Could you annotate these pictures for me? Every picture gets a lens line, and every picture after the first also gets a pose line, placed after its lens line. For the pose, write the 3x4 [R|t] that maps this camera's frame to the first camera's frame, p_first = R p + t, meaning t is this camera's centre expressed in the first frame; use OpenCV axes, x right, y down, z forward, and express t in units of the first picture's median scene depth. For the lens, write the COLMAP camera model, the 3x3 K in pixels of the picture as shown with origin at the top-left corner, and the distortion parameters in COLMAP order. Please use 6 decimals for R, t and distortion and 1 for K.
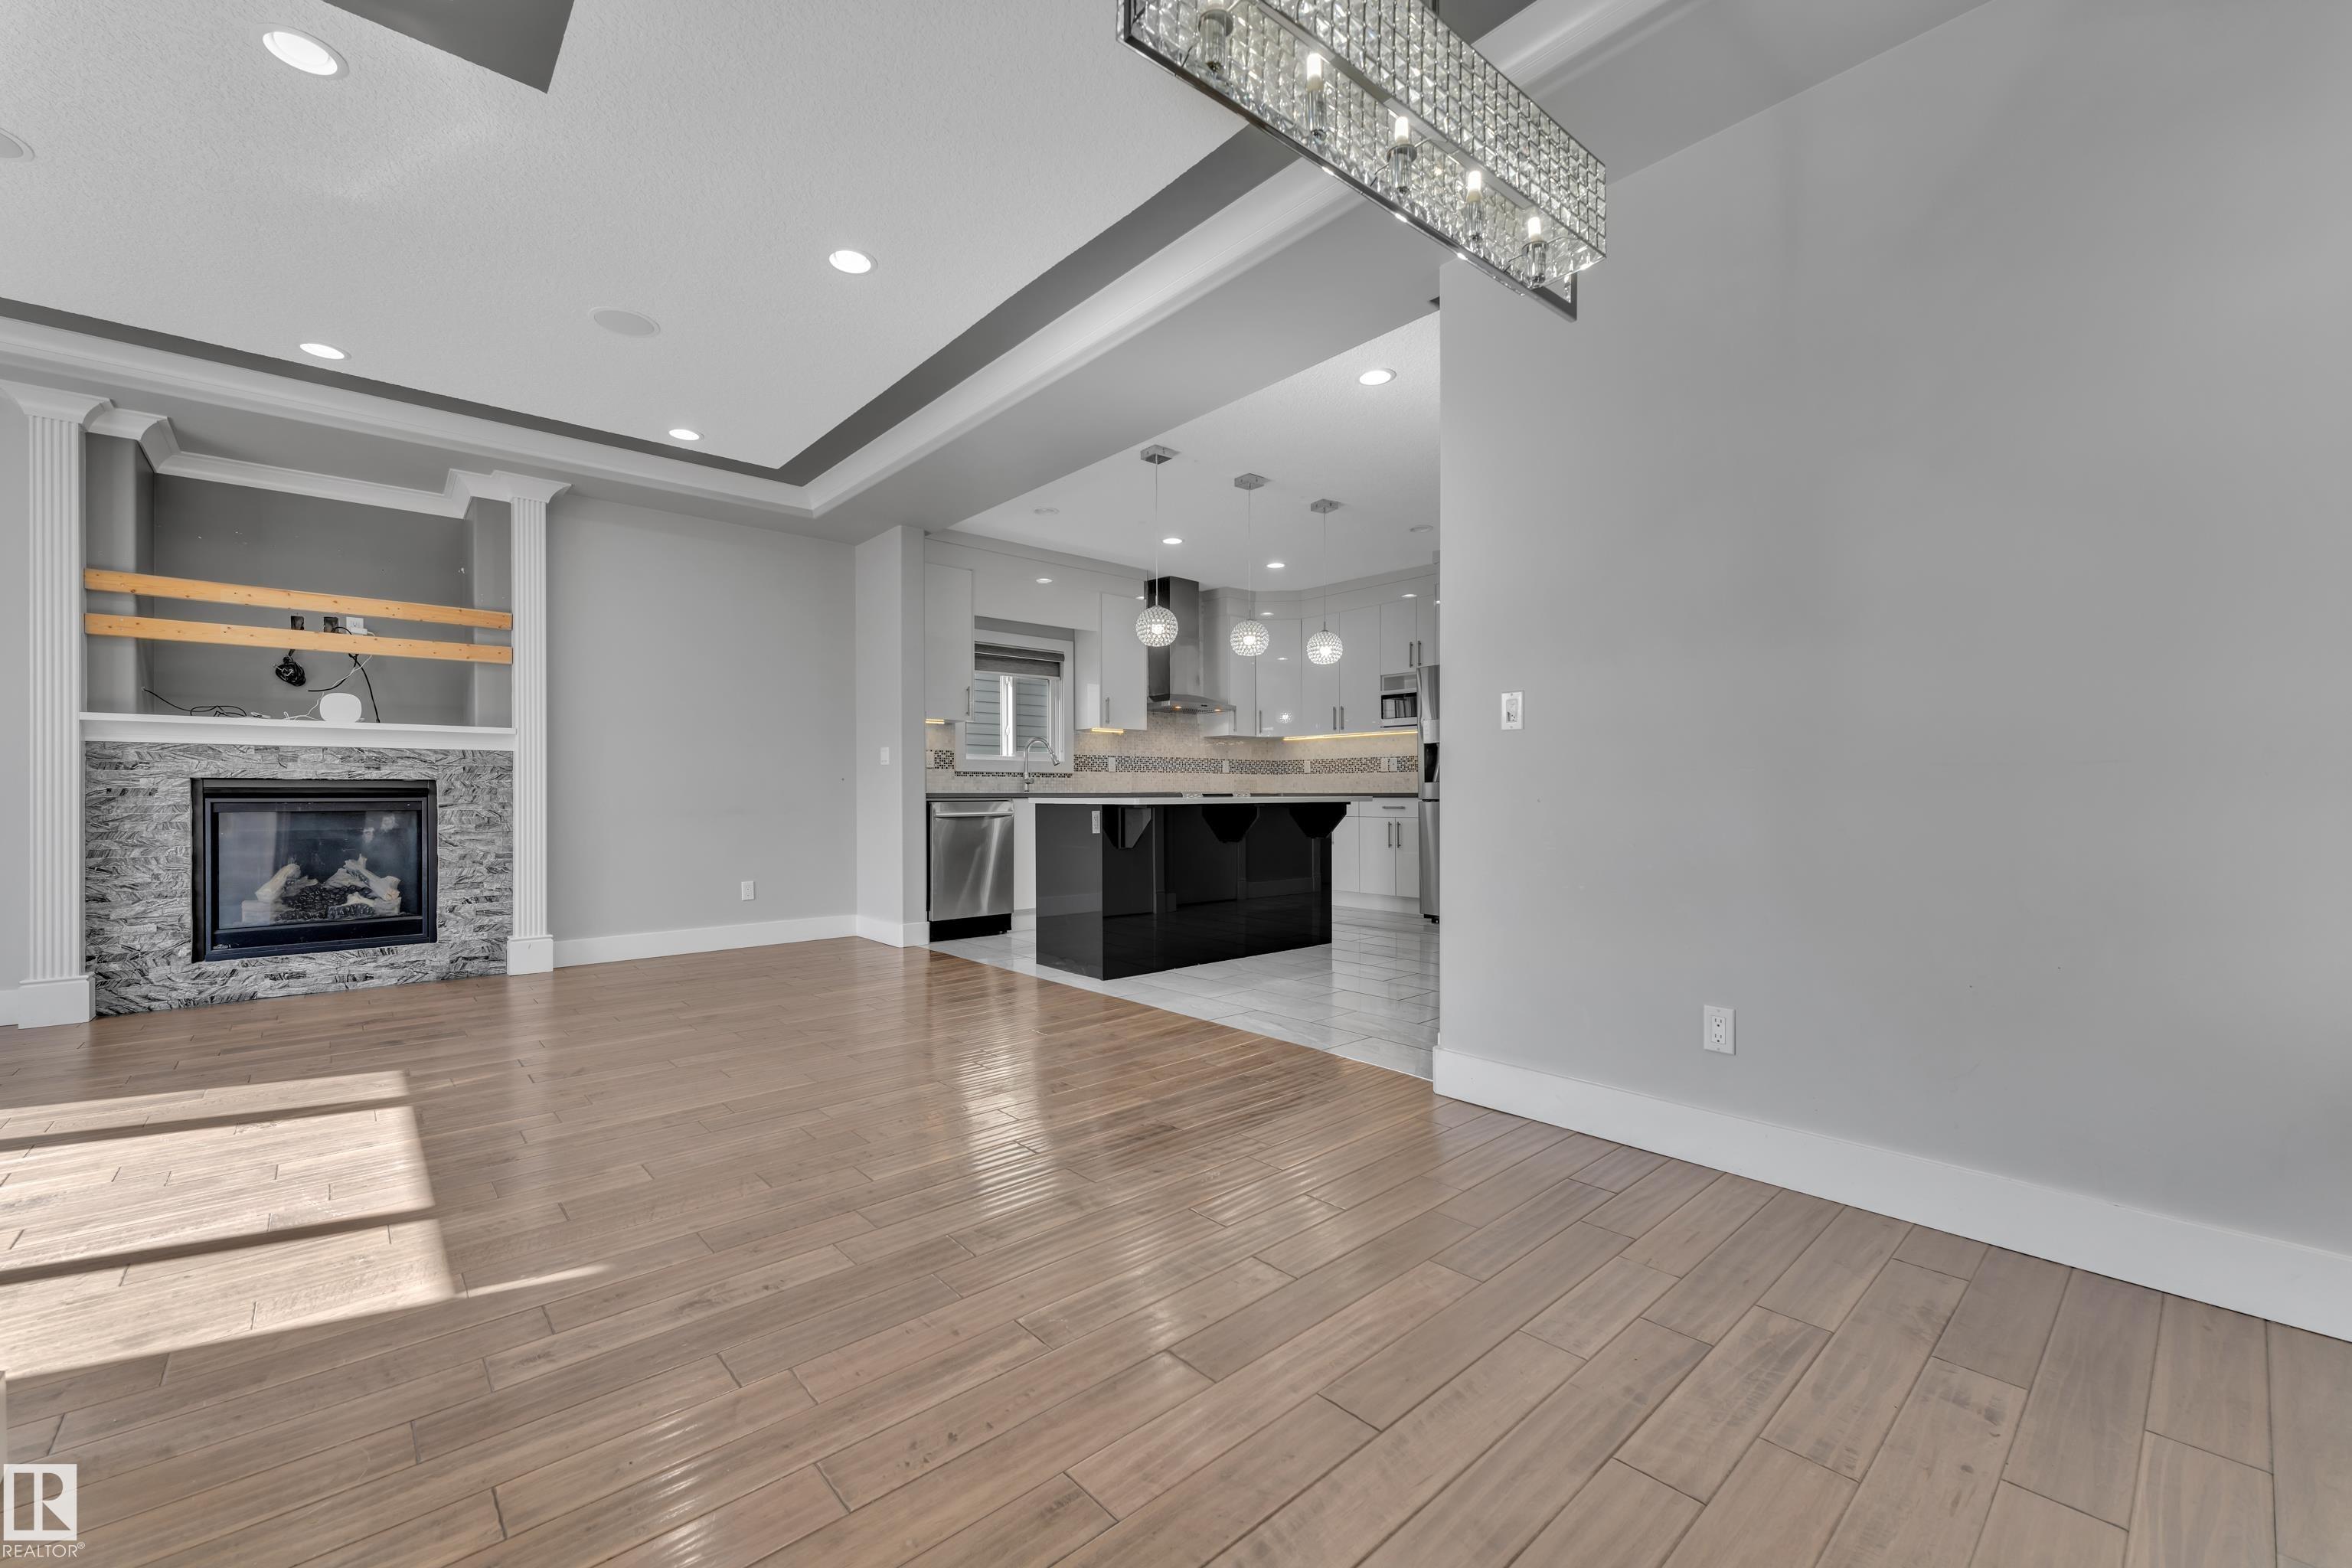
lens RADIAL K [[945.0, 0, 1168.4], [0, 945.0, 796.2], [0, 0, 1]] dist [0.002480, -0.000797]
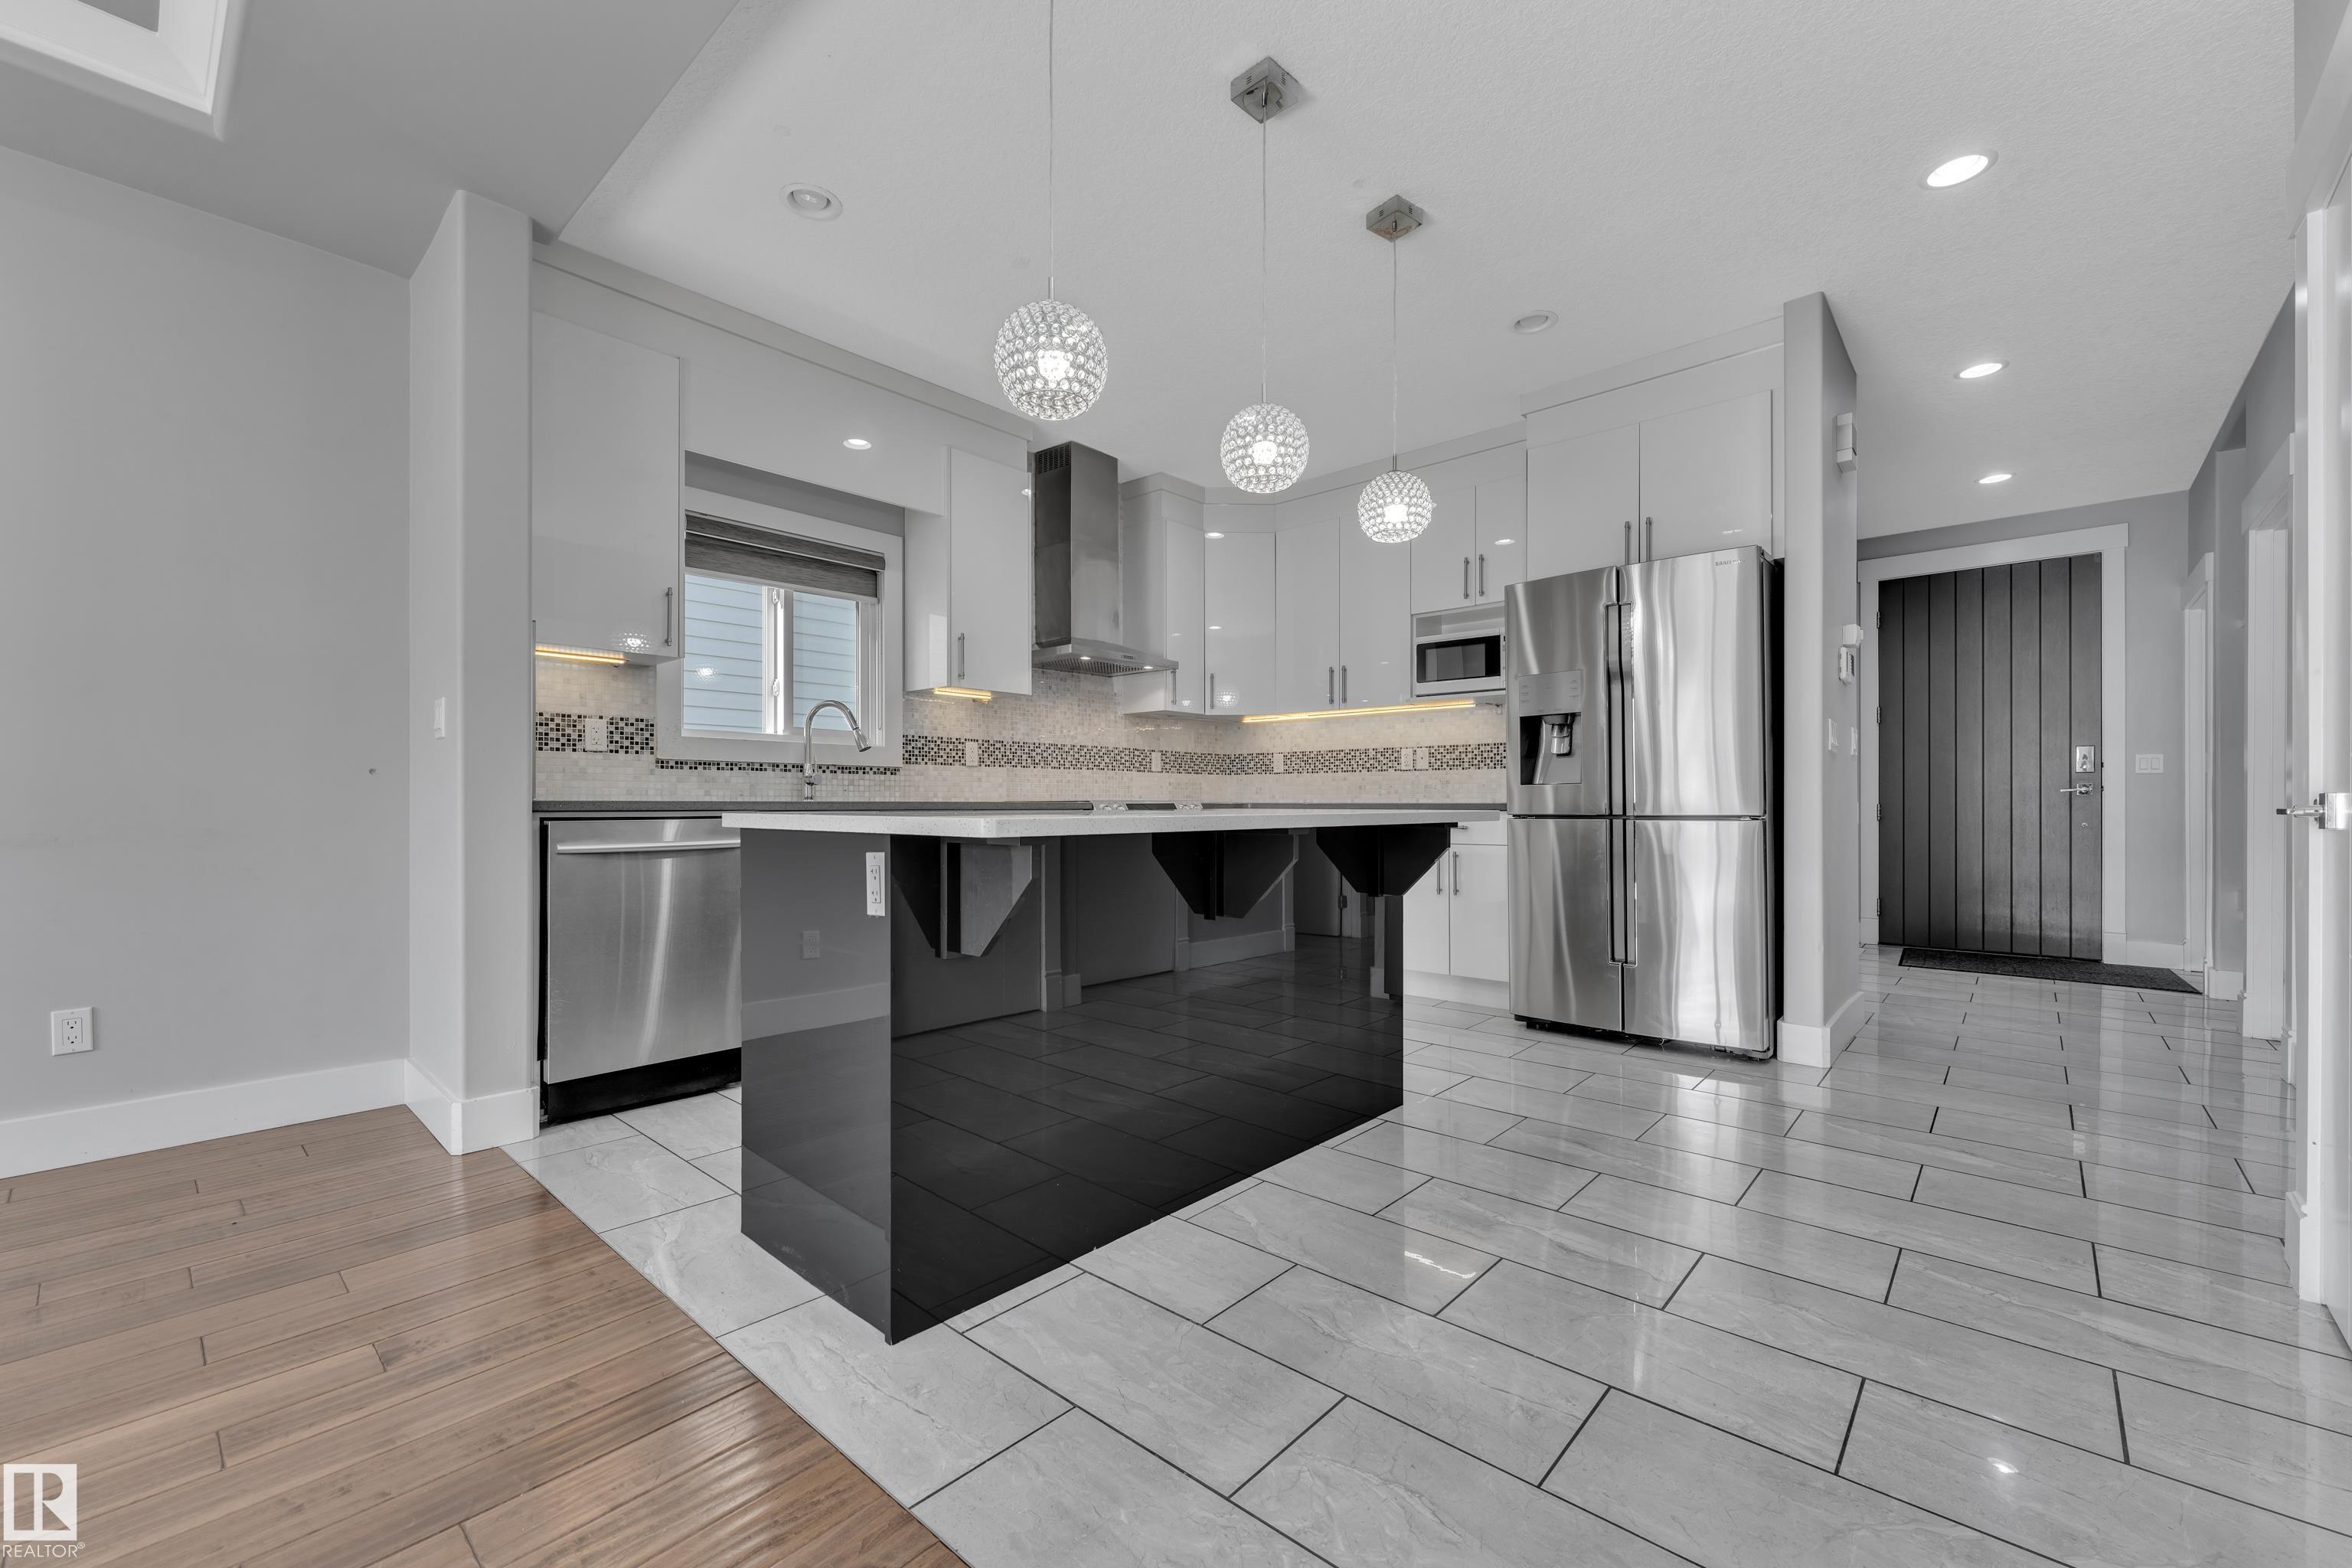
lens RADIAL K [[945.0, 0, 1171.8], [0, 945.0, 797.4], [0, 0, 1]] dist [0.002480, -0.000797]
pose [[0.992959, 0.003648, 0.118404, -0.007896], [-0.002683, 0.999962, -0.008300, -0.002399], [-0.118430, 0.007924, 0.992931, 0.591690]]
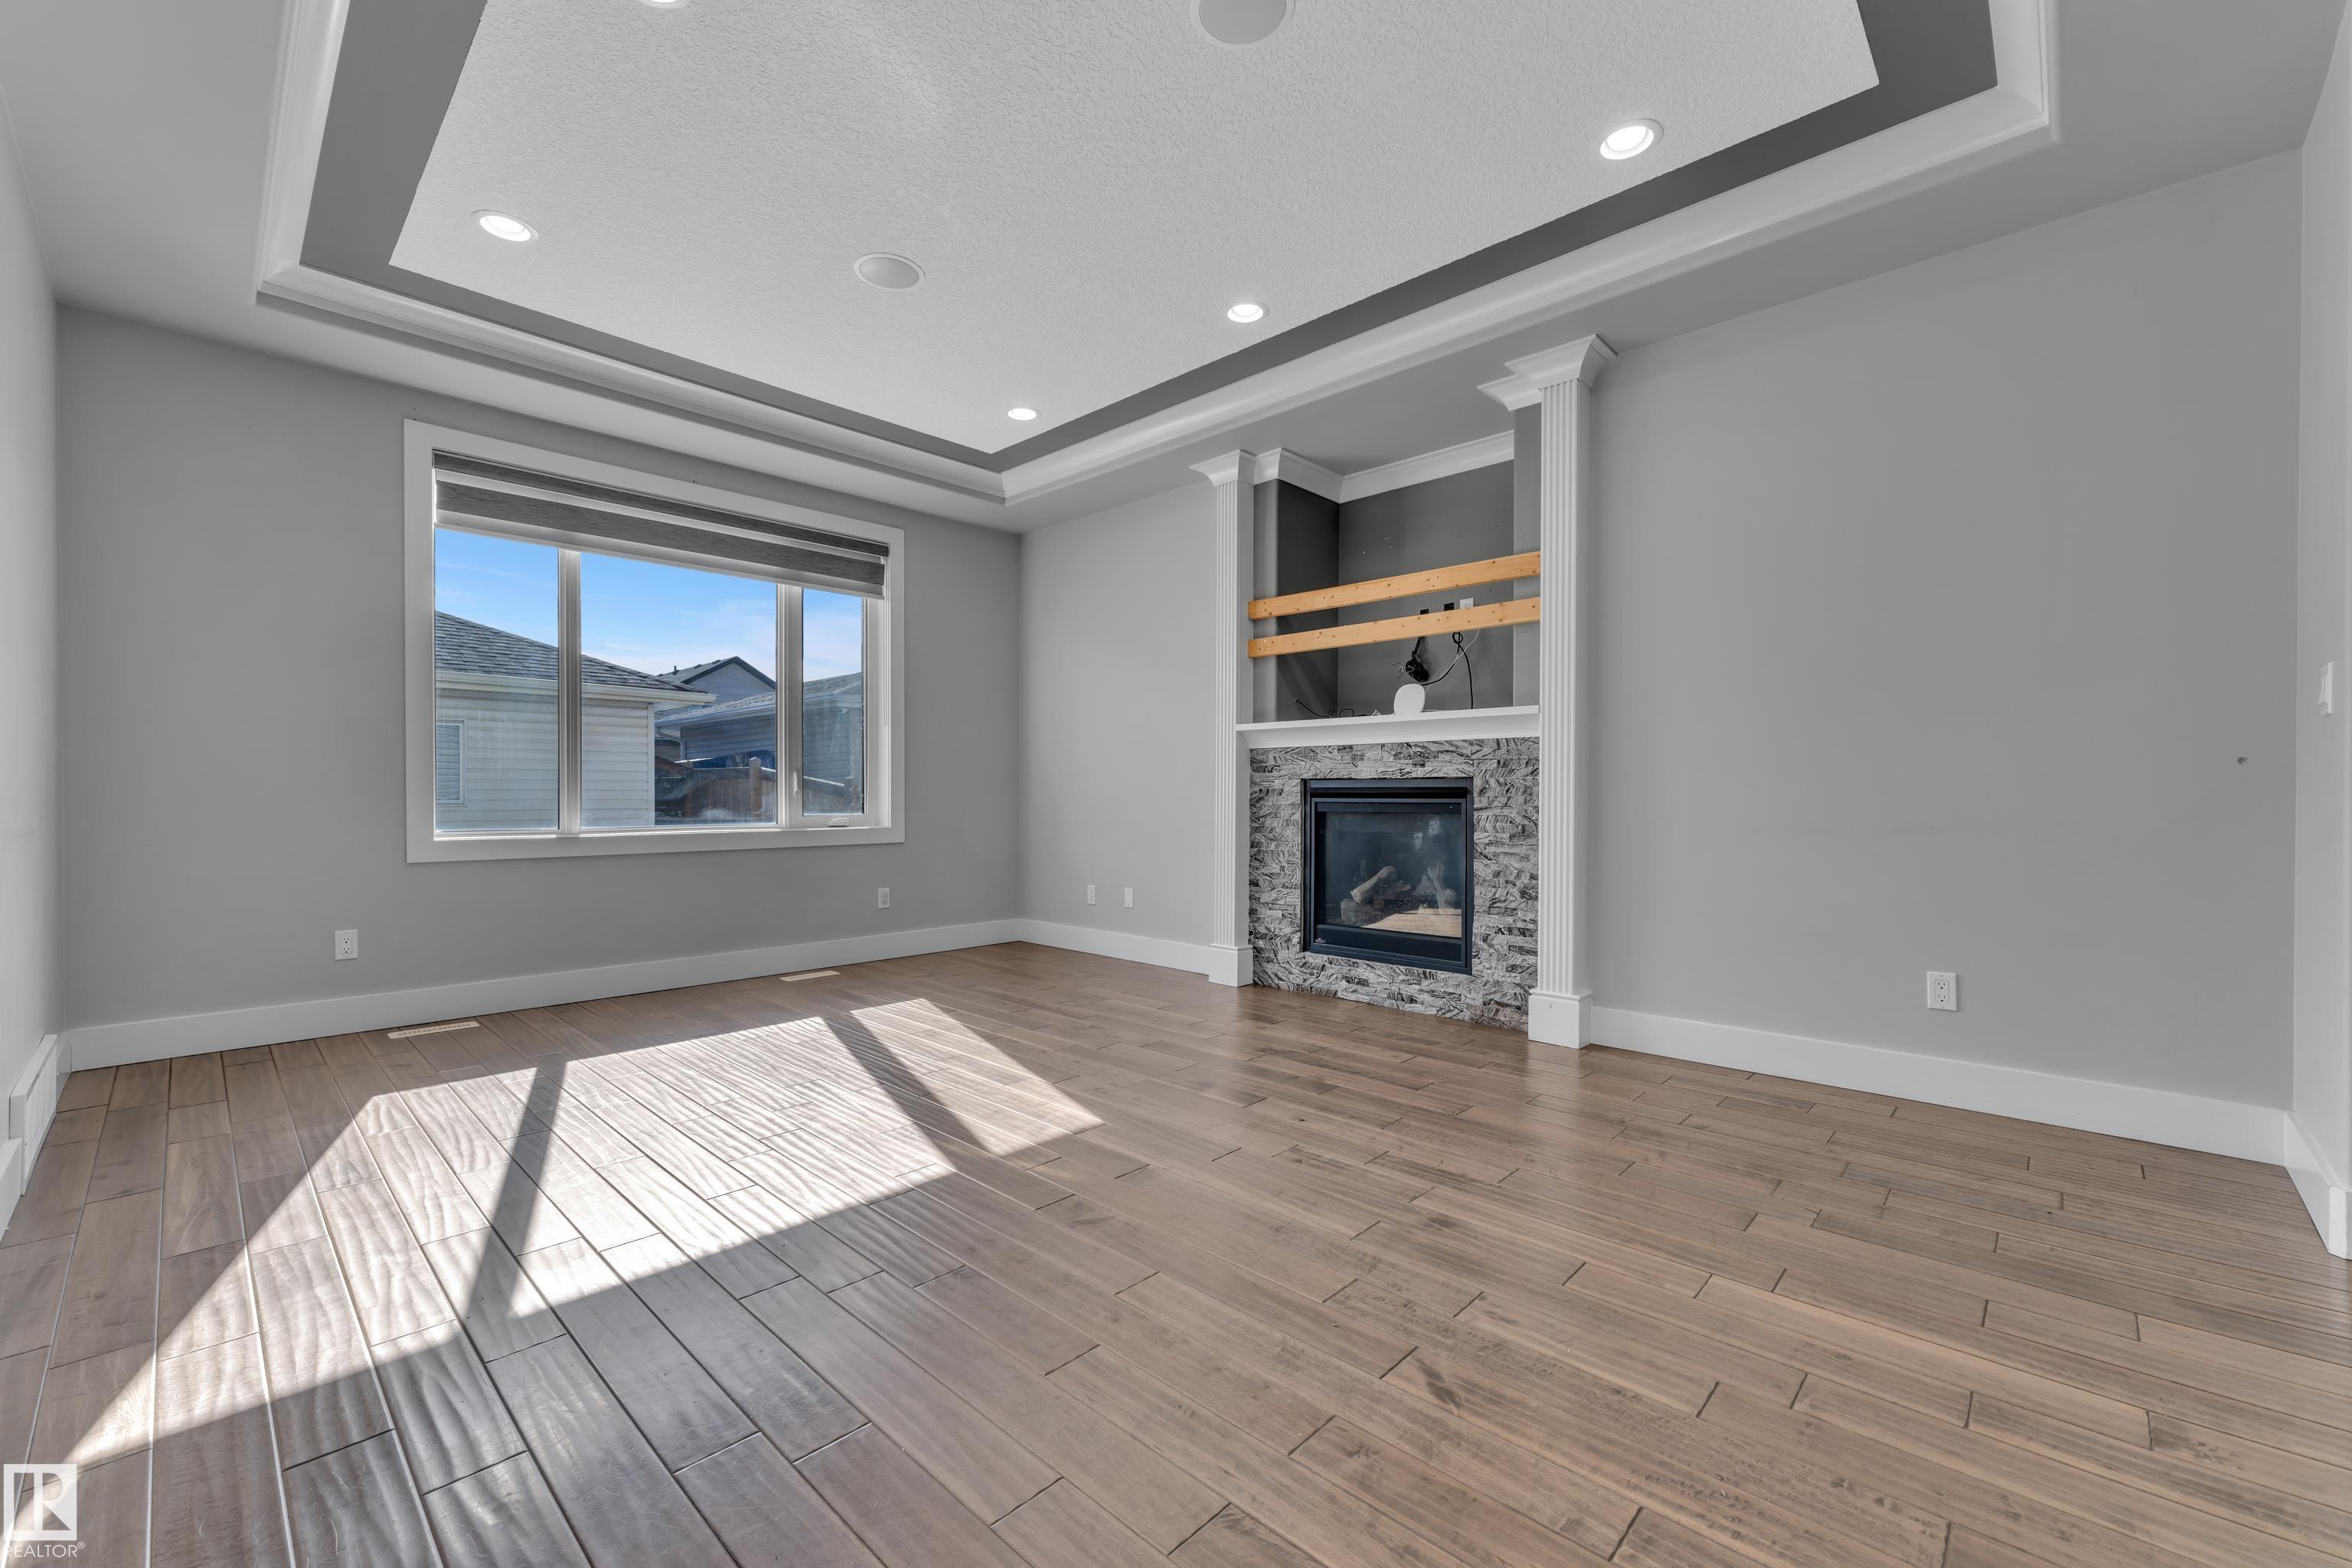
lens RADIAL K [[945.0, 0, 1168.9], [0, 945.0, 800.4], [0, 0, 1]] dist [0.002480, -0.000797]
pose [[0.091760, 0.008630, -0.995744, 0.013729], [-0.005509, 0.999952, 0.008159, -0.002191], [0.995766, 0.004736, 0.091803, 0.624148]]
